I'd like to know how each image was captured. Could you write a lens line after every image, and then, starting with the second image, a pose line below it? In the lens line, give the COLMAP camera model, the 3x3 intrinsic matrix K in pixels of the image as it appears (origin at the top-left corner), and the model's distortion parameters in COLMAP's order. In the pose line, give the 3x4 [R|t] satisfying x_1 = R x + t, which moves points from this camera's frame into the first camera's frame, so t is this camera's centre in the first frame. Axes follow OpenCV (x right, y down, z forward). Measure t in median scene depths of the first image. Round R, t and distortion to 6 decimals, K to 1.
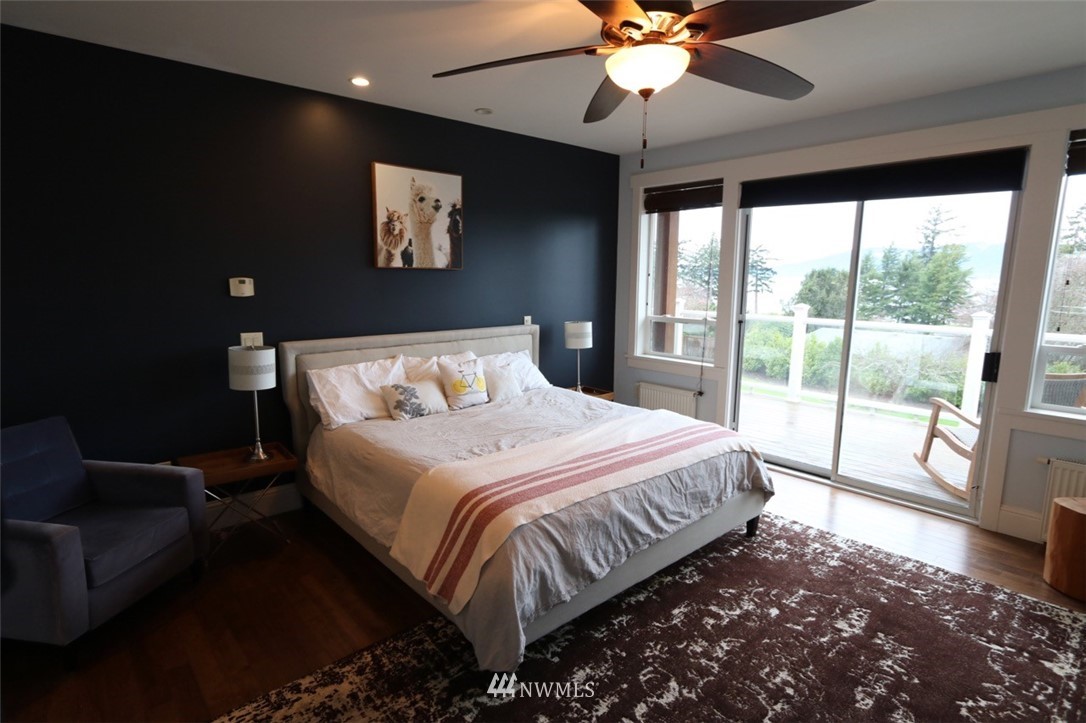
lens RADIAL K [[558.1, 0, 527.6], [0, 558.1, 371.9], [0, 0, 1]] dist [0.004442, -0.006290]
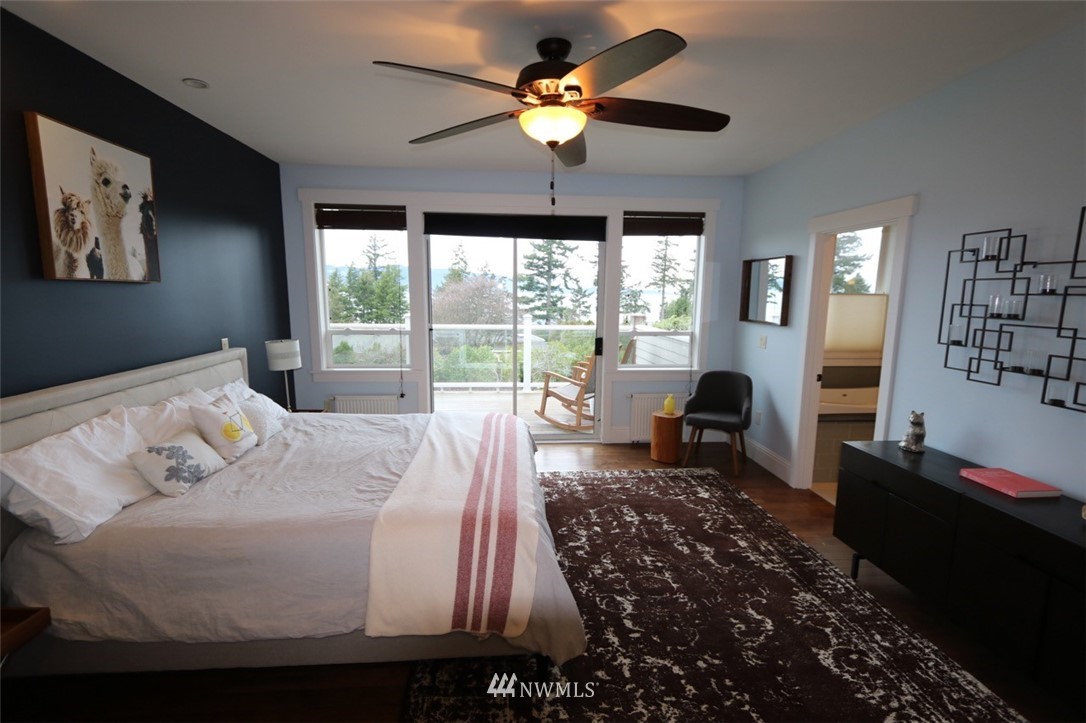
lens RADIAL K [[500.0, 0, 538.2], [0, 500.0, 370.3], [0, 0, 1]] dist [0.005493, -0.004443]
pose [[0.592757, -0.126265, 0.795422, -0.438437], [0.132944, 0.989426, 0.057990, -0.045245], [-0.794333, 0.071373, 0.603275, 0.232886]]
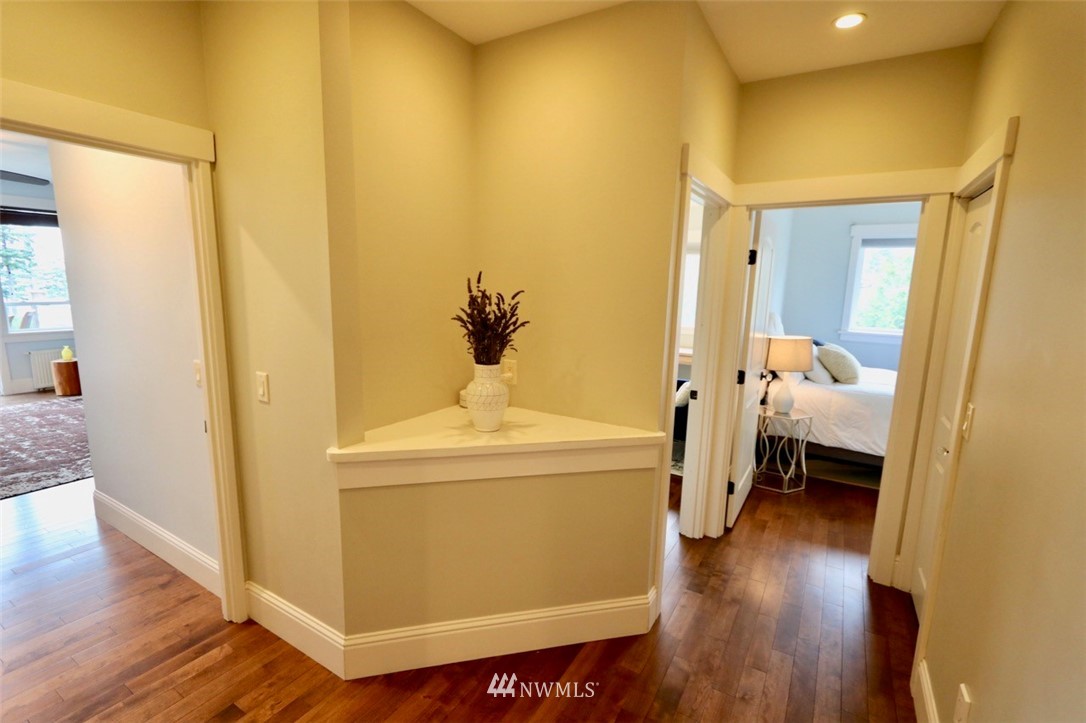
lens RADIAL K [[500.0, 0, 535.1], [0, 500.0, 373.1], [0, 0, 1]] dist [0.005493, -0.004443]
pose [[-0.296395, -0.185899, 0.936798, -1.347541], [0.149540, 0.959742, 0.237766, 0.059779], [-0.943286, 0.210562, -0.256664, -0.325933]]
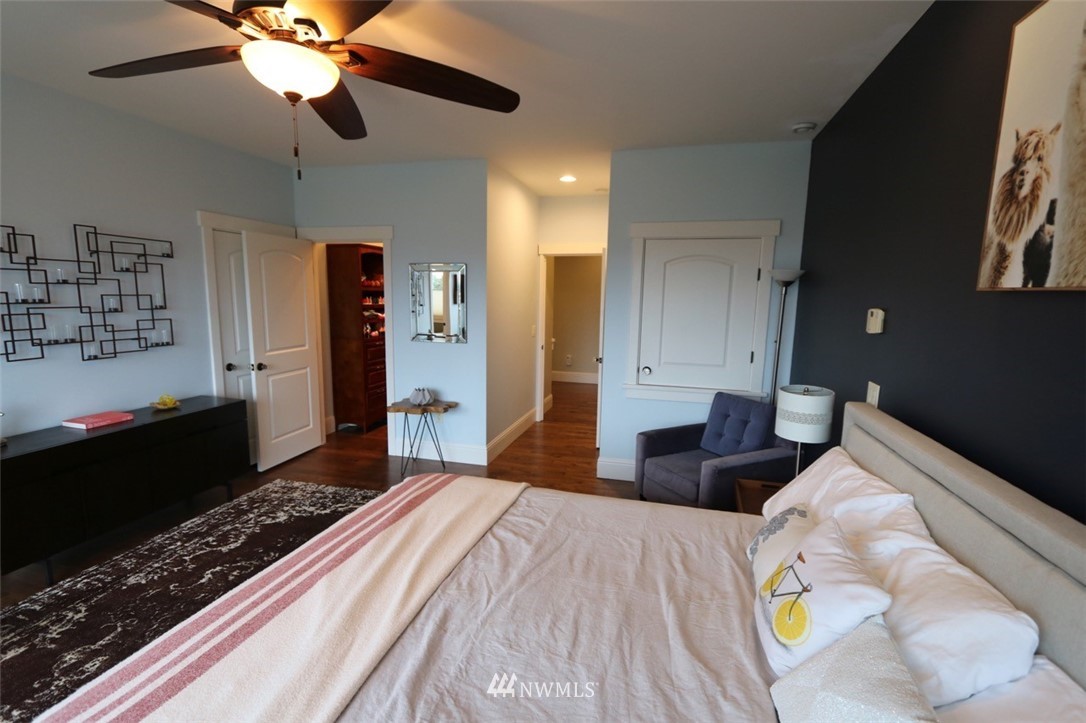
lens RADIAL K [[500.0, 0, 545.8], [0, 500.0, 370.9], [0, 0, 1]] dist [0.005493, -0.004443]
pose [[-0.819507, 0.068615, -0.568947, 0.222262], [-0.121252, 0.949568, 0.289169, -0.212286], [0.560095, 0.305961, -0.769858, 1.199197]]
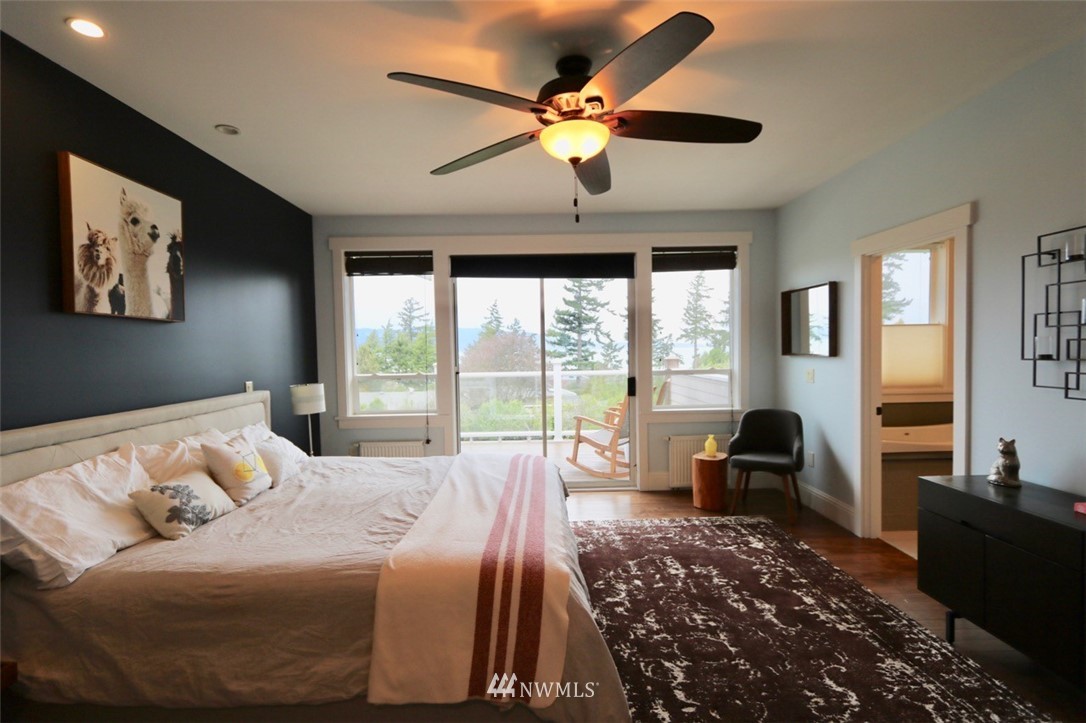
lens RADIAL K [[500.0, 0, 538.3], [0, 500.0, 368.3], [0, 0, 1]] dist [0.005493, -0.004443]
pose [[0.641242, -0.048210, 0.765823, -0.394224], [0.153474, 0.985916, -0.066443, -0.005546], [-0.751834, 0.160140, 0.639610, 0.265172]]
